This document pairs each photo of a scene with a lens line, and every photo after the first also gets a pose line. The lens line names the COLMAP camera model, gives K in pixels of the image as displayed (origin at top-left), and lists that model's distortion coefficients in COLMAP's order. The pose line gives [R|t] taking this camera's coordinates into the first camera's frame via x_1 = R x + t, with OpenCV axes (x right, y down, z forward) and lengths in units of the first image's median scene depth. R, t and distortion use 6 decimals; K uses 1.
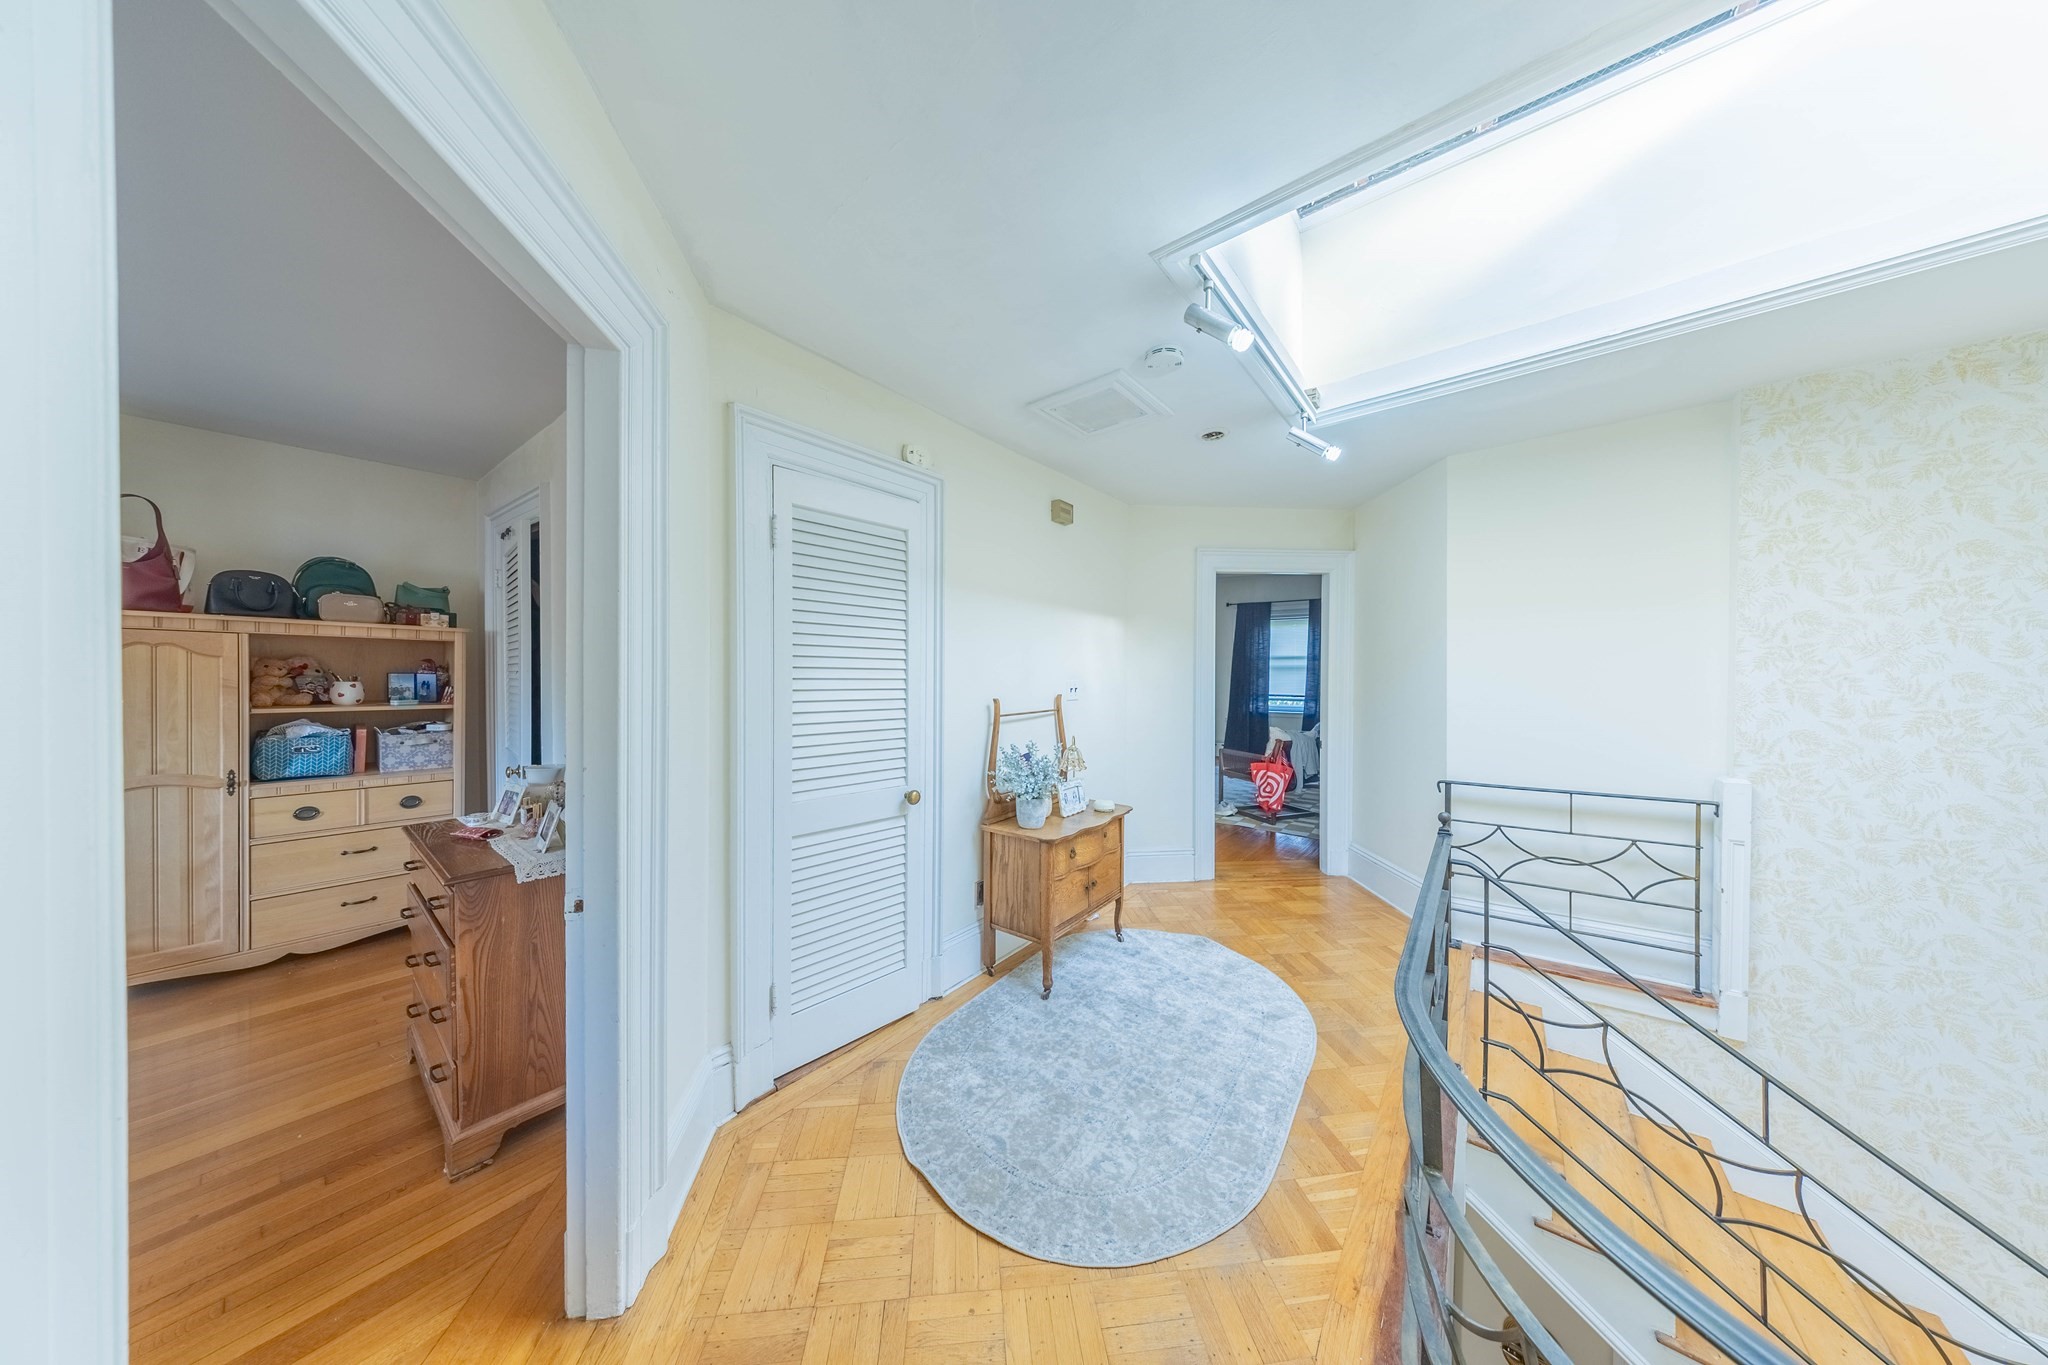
lens RADIAL K [[591.6, 0, 1027.3], [0, 591.6, 682.7], [0, 0, 1]] dist [-0.001861, -0.000074]
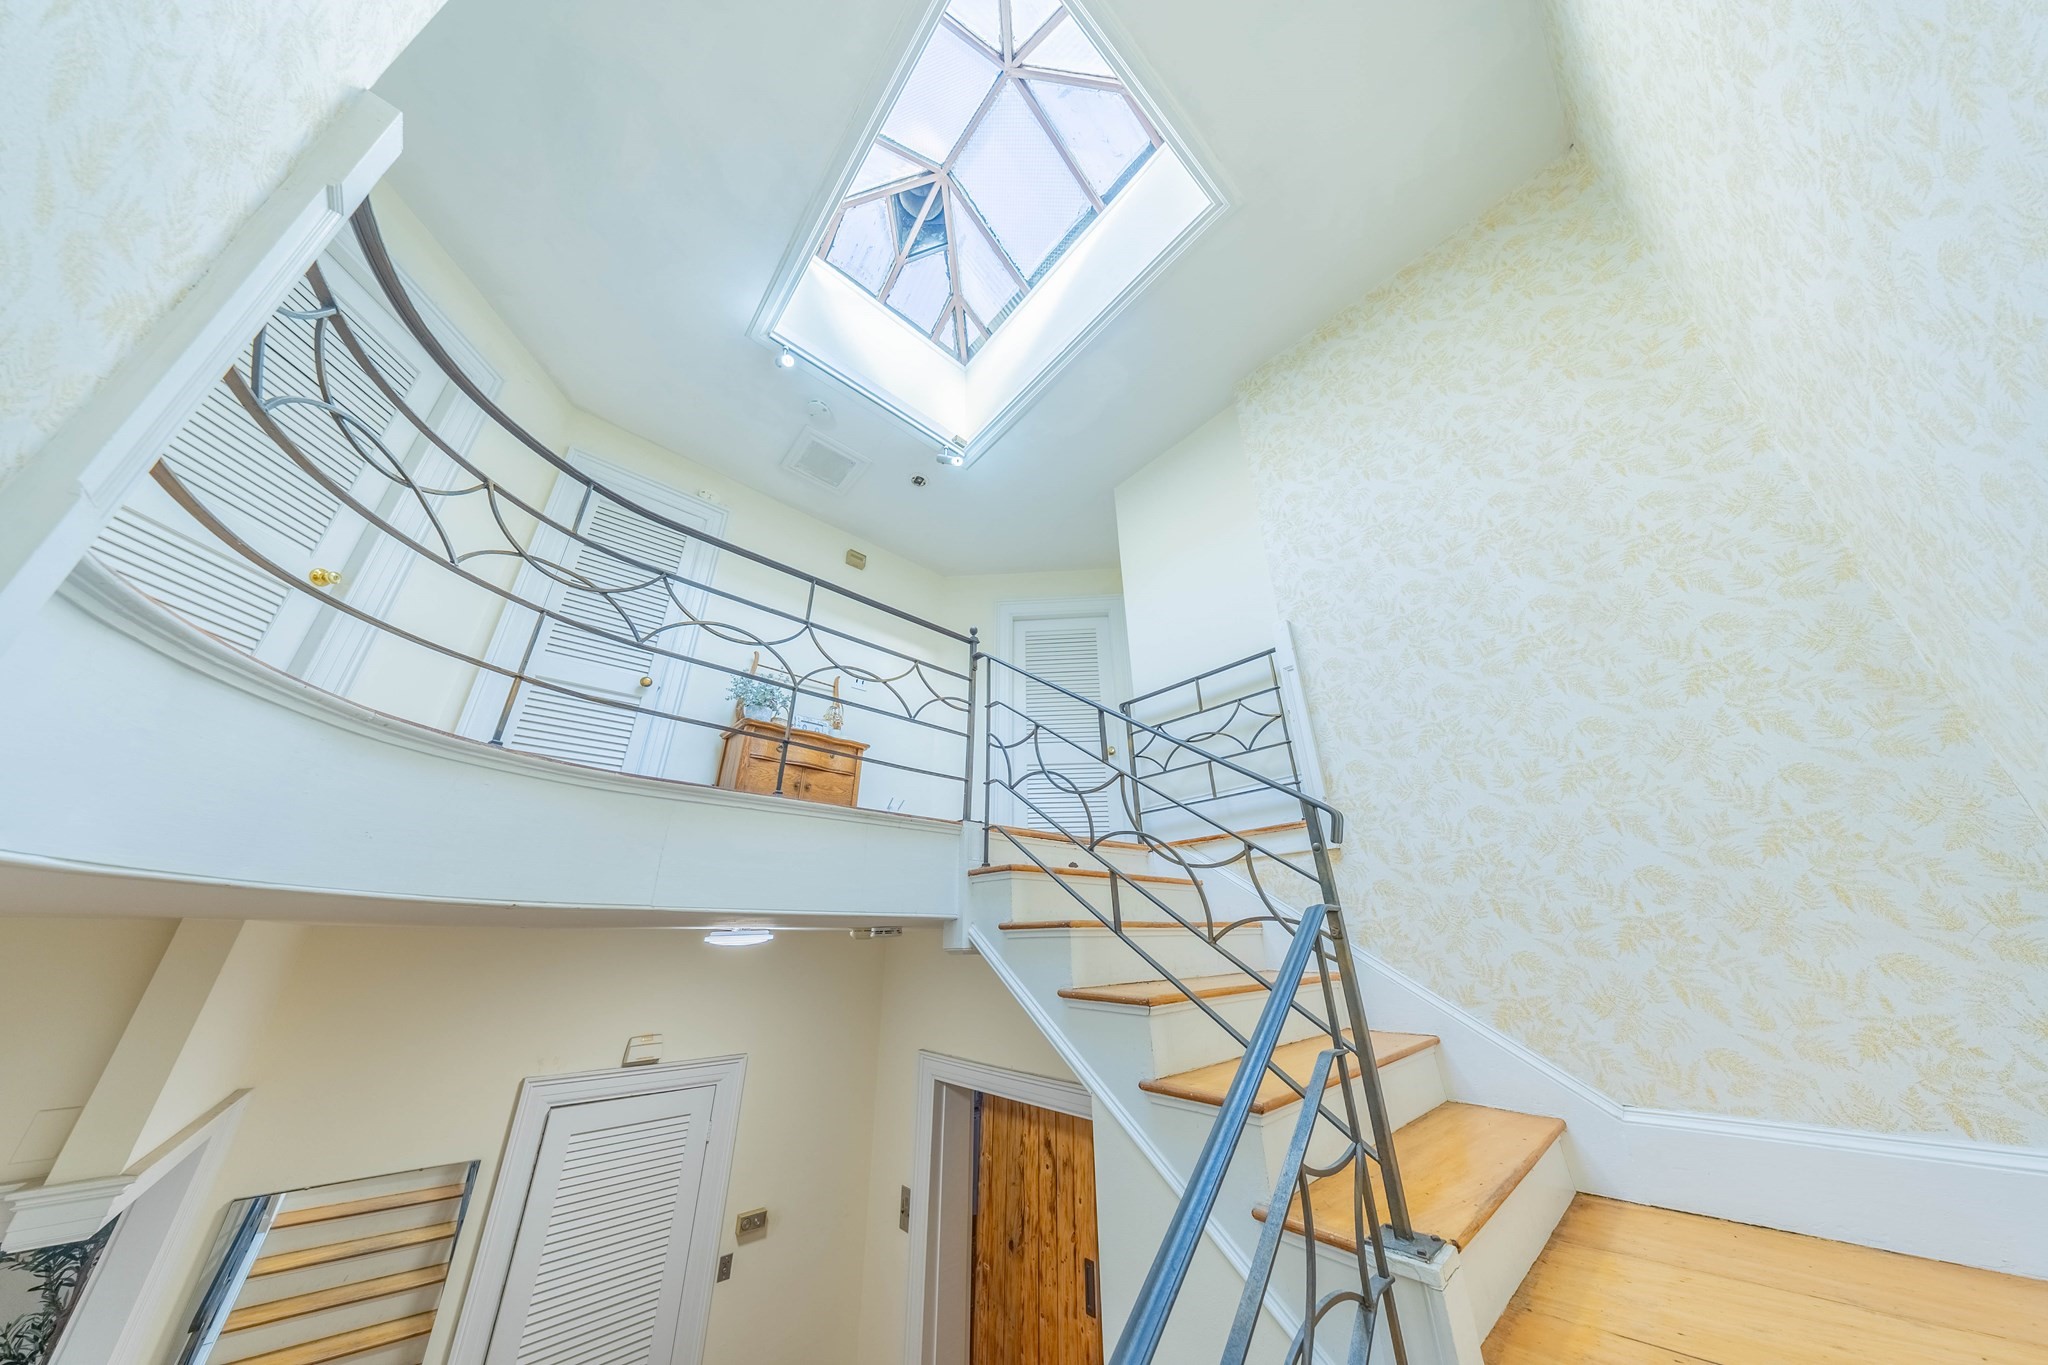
lens RADIAL K [[591.6, 0, 1027.3], [0, 591.6, 682.7], [0, 0, 1]] dist [-0.001861, -0.000074]
pose [[0.984934, -0.080104, -0.153260, 0.922822], [0.009324, 0.909557, -0.415474, 0.801631], [0.172680, 0.407785, 0.896601, -0.100818]]
